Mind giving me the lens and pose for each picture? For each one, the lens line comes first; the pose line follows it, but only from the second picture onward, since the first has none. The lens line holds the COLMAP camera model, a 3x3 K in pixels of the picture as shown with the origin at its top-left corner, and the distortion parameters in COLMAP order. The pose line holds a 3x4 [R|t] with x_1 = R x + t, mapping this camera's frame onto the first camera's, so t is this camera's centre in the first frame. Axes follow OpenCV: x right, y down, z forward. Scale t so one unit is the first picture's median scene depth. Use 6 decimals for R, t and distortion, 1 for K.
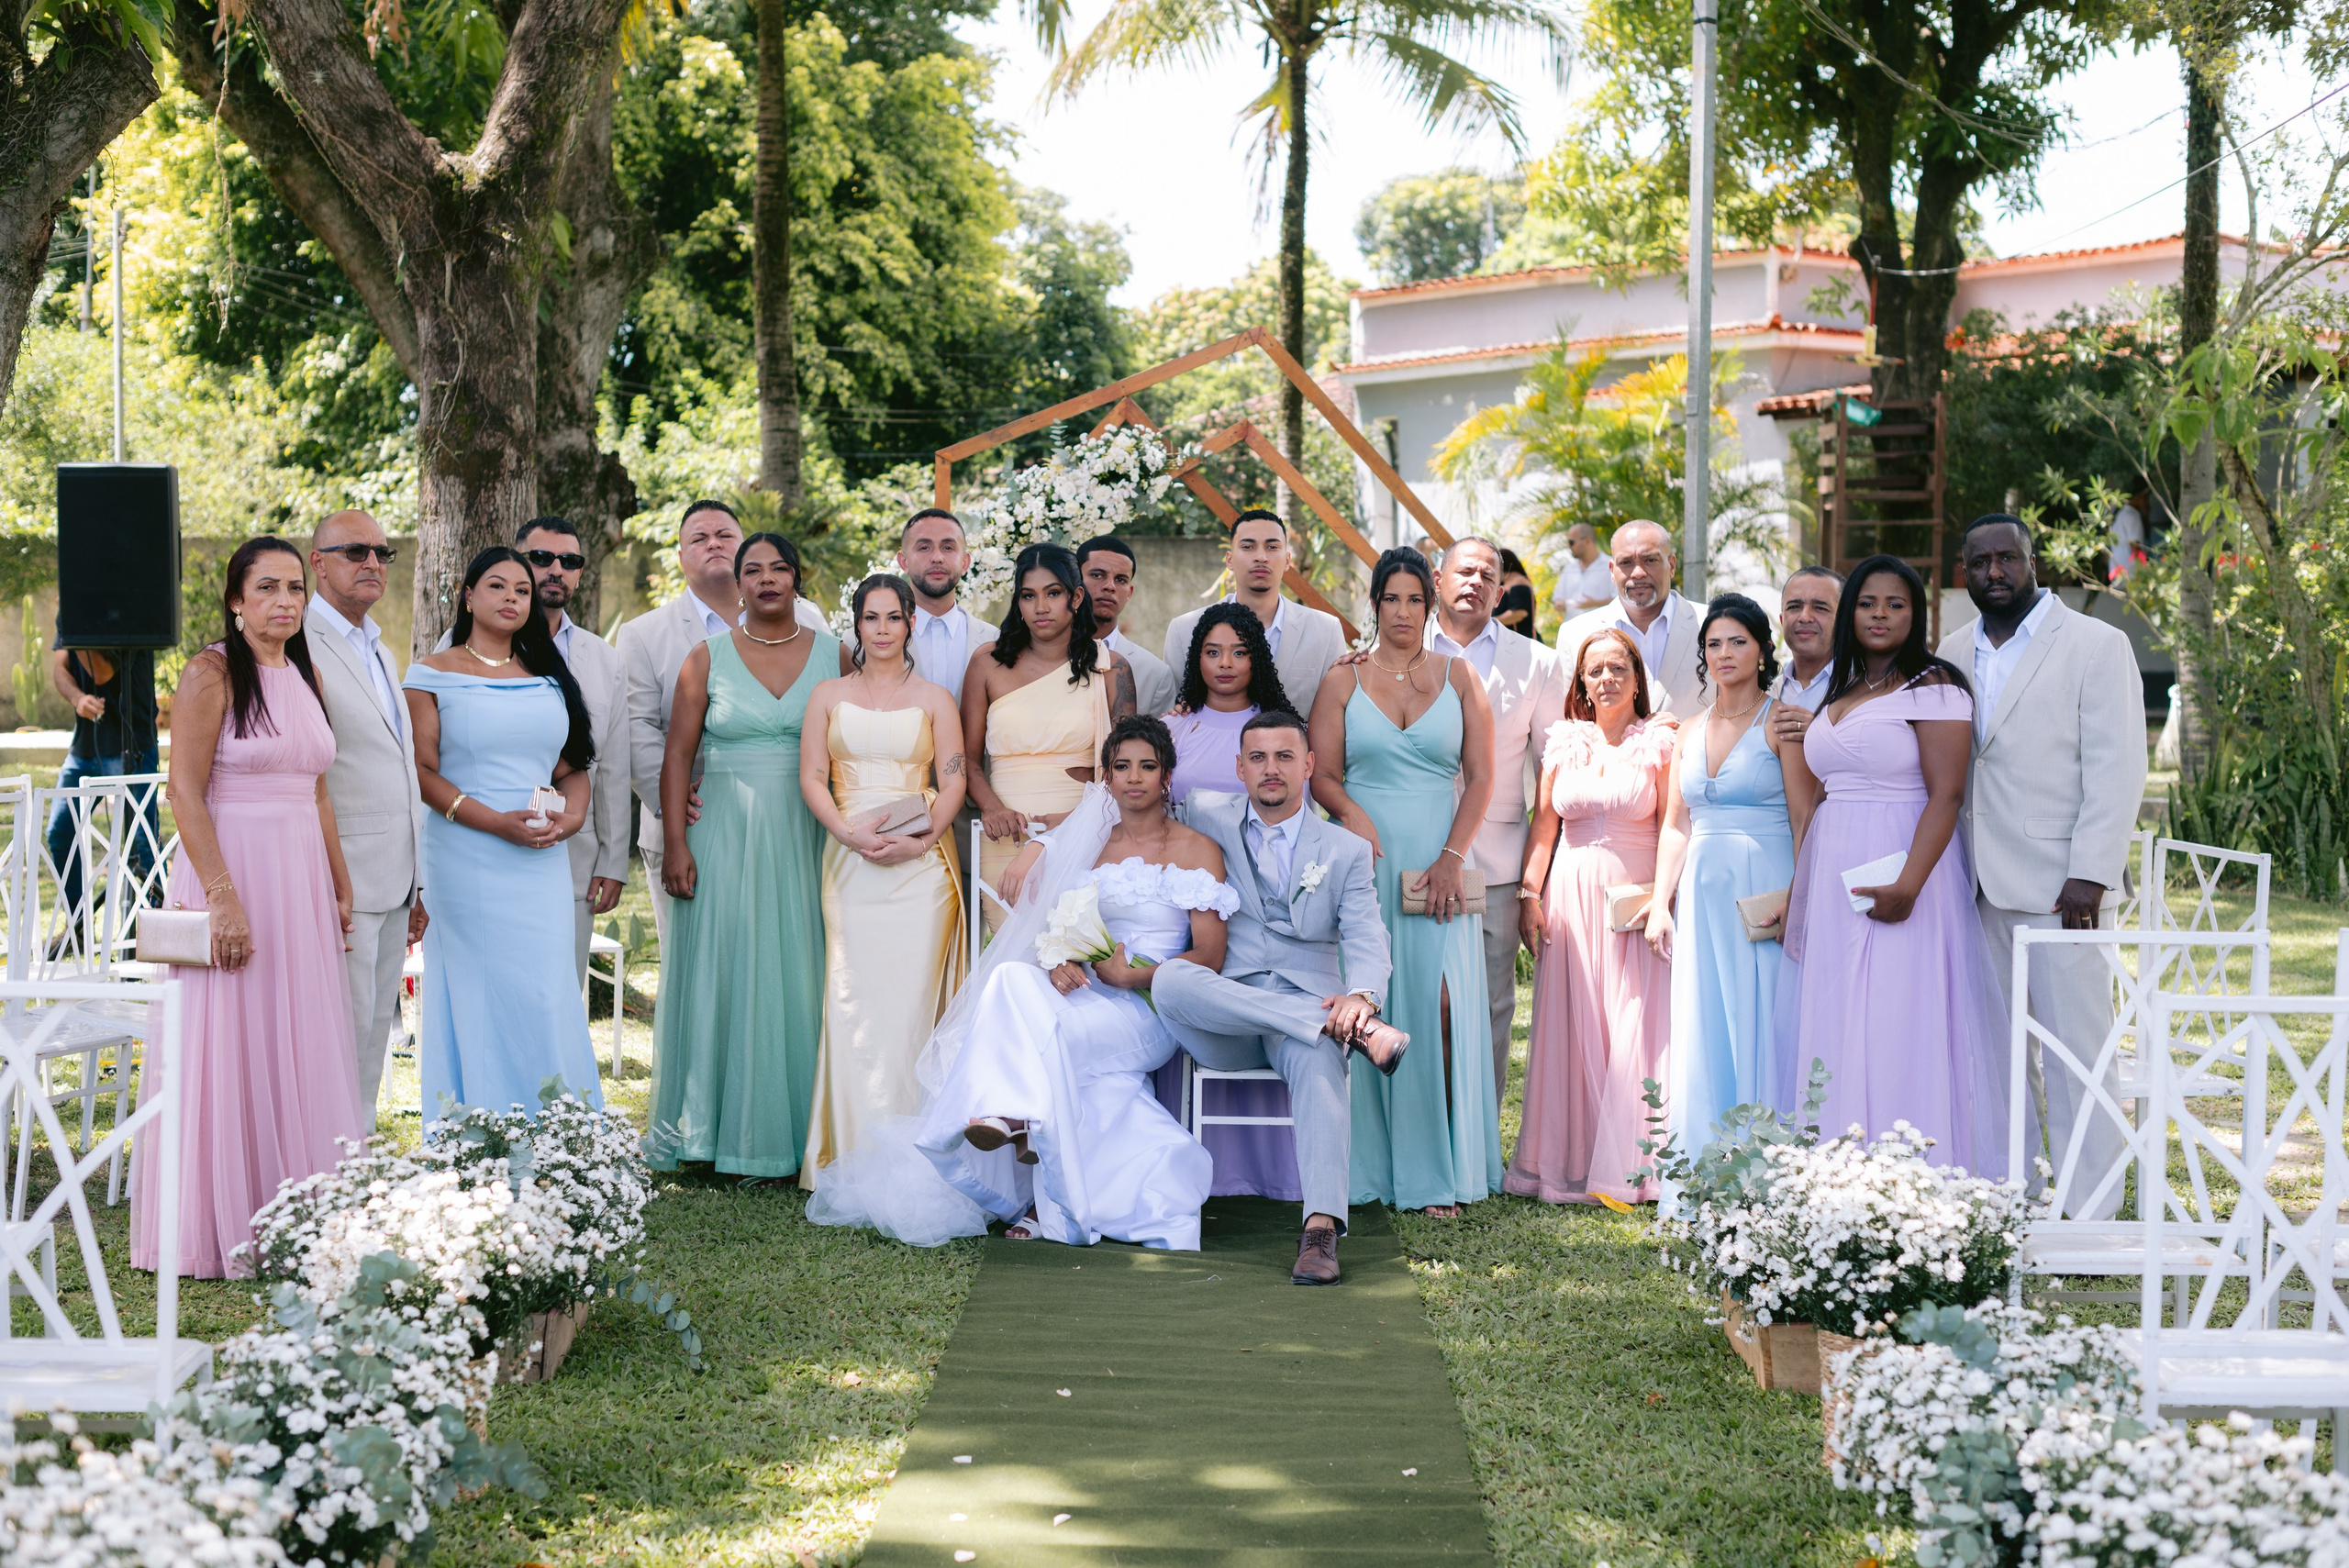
lens RADIAL K [[2609.5, 0, 1174.5], [0, 2609.5, 784.0], [0, 0, 1]] dist [0.000354, -0.005232]
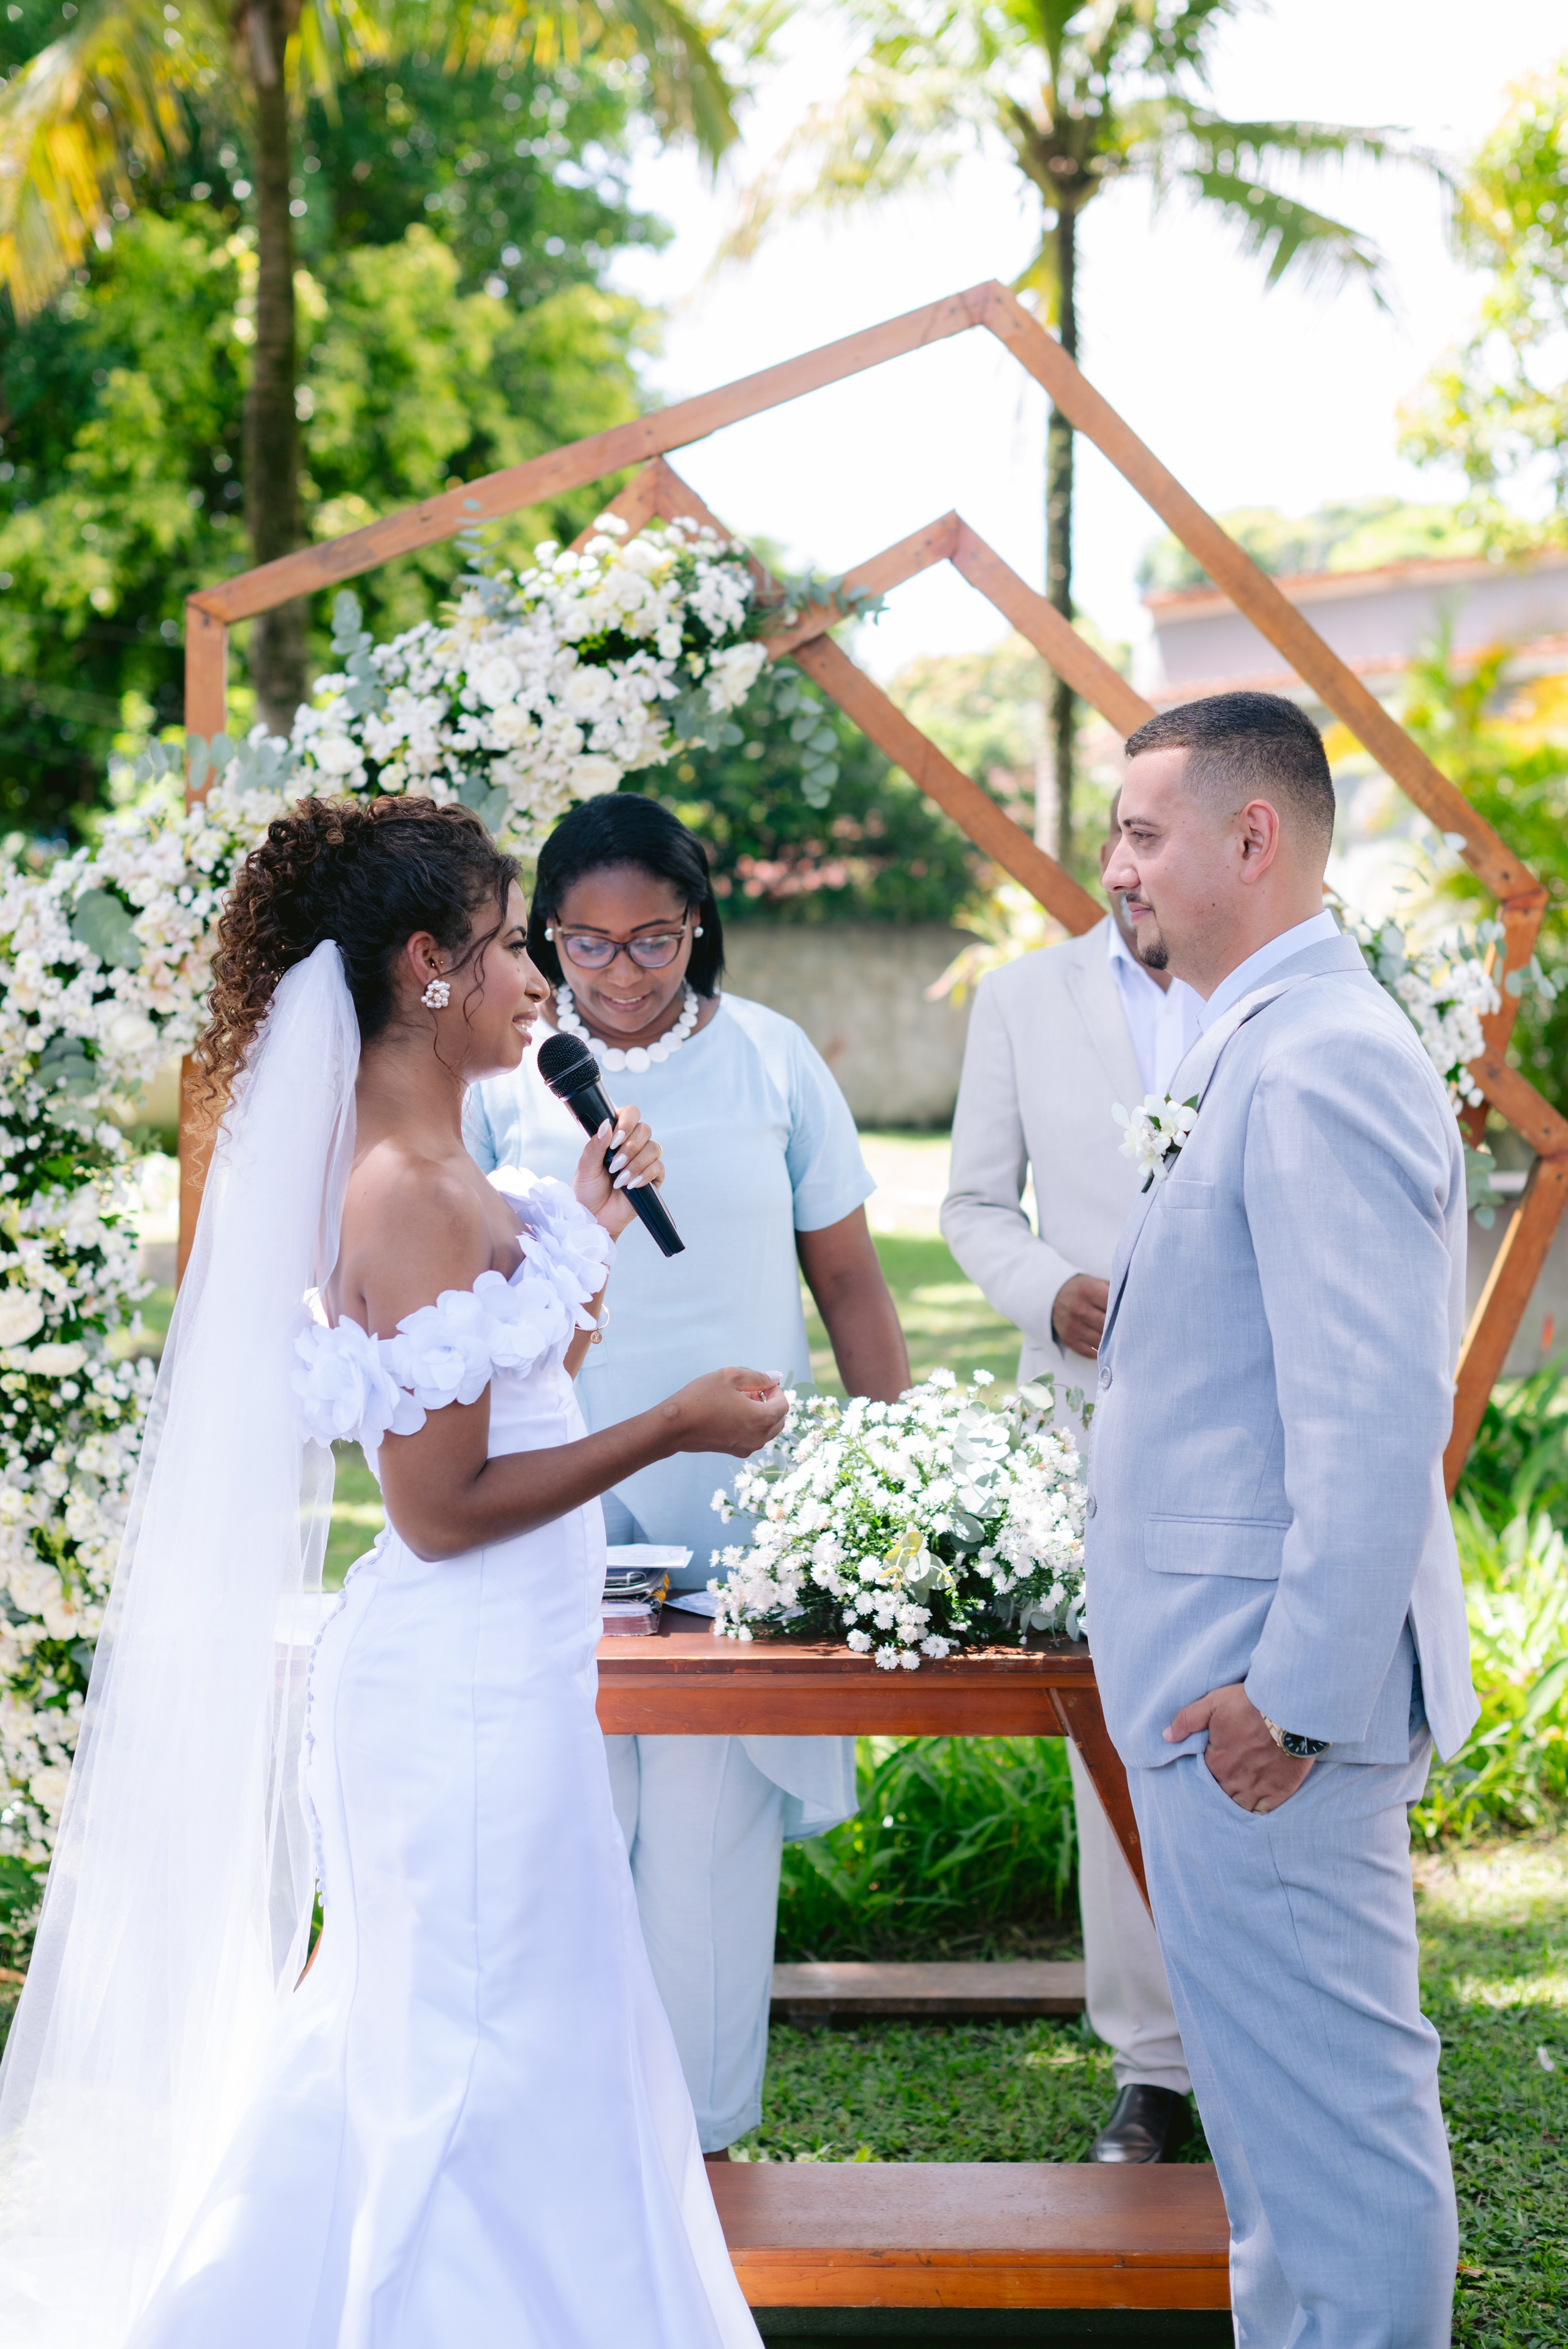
lens RADIAL K [[3551.6, 0, 796.0], [0, 3551.6, 1086.1], [0, 0, 1]] dist [-0.010365, 0.076509]
pose [[0.999892, -0.003665, -0.014230, 0.016667], [0.002869, 0.998452, -0.055539, -0.032638], [0.014412, 0.055492, 0.998355, 0.706807]]
